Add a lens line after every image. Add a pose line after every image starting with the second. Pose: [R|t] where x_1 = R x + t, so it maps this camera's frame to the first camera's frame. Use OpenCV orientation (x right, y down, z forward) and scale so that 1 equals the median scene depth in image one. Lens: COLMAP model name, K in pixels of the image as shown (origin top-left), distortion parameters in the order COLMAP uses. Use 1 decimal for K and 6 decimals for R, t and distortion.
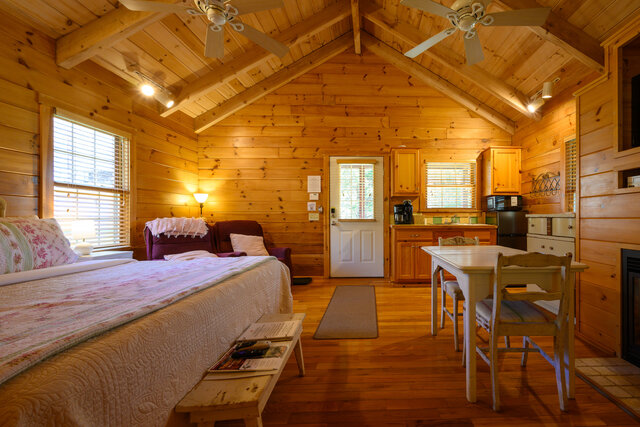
lens RADIAL K [[276.1, 0, 376.4], [0, 276.1, 217.4], [0, 0, 1]] dist [-0.000312, 0.000450]
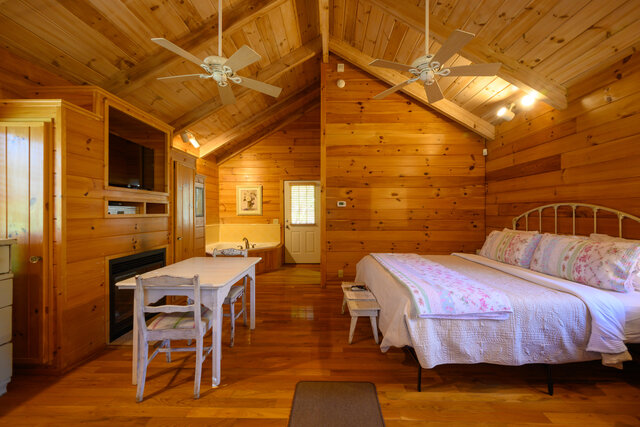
lens RADIAL K [[252.4, 0, 328.4], [0, 252.4, 212.9], [0, 0, 1]] dist [-0.000163, 0.000068]
pose [[-0.999210, -0.001932, 0.039707, -0.086338], [-0.001907, 0.999998, 0.000685, -0.052448], [-0.039708, 0.000608, -0.999211, 0.992074]]
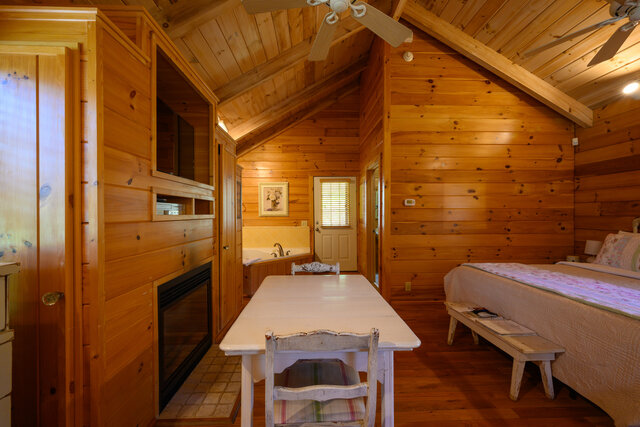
lens RADIAL K [[253.7, 0, 327.3], [0, 253.7, 214.7], [0, 0, 1]] dist [-0.001391, 0.000249]
pose [[-0.999955, 0.000541, -0.009521, 0.181293], [0.000511, 0.999995, 0.003146, -0.049618], [0.009522, 0.003141, -0.999950, 0.816111]]
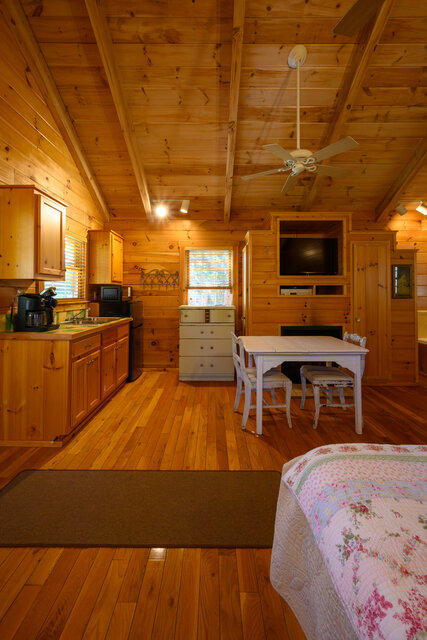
lens RADIAL K [[267.0, 0, 216.3], [0, 267.0, 292.5], [0, 0, 1]] dist [-0.001175, 0.000150]
pose [[0.021631, 0.006154, 0.999747, -0.442925], [-0.001075, 0.999981, -0.006132, -0.050323], [-0.999765, -0.000942, 0.021637, 0.643916]]
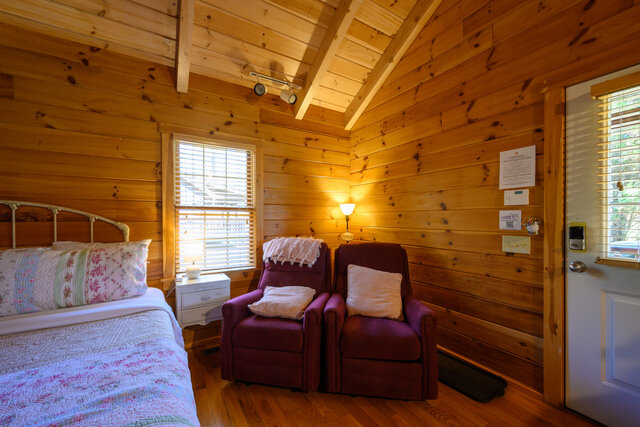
lens RADIAL K [[256.6, 0, 318.4], [0, 256.6, 219.4], [0, 0, 1]] dist [-0.001723, -0.000312]
pose [[0.503600, 0.008192, -0.863898, -0.034932], [0.001199, 0.999947, 0.010182, -0.049586], [0.863936, -0.006163, 0.503564, 0.570892]]
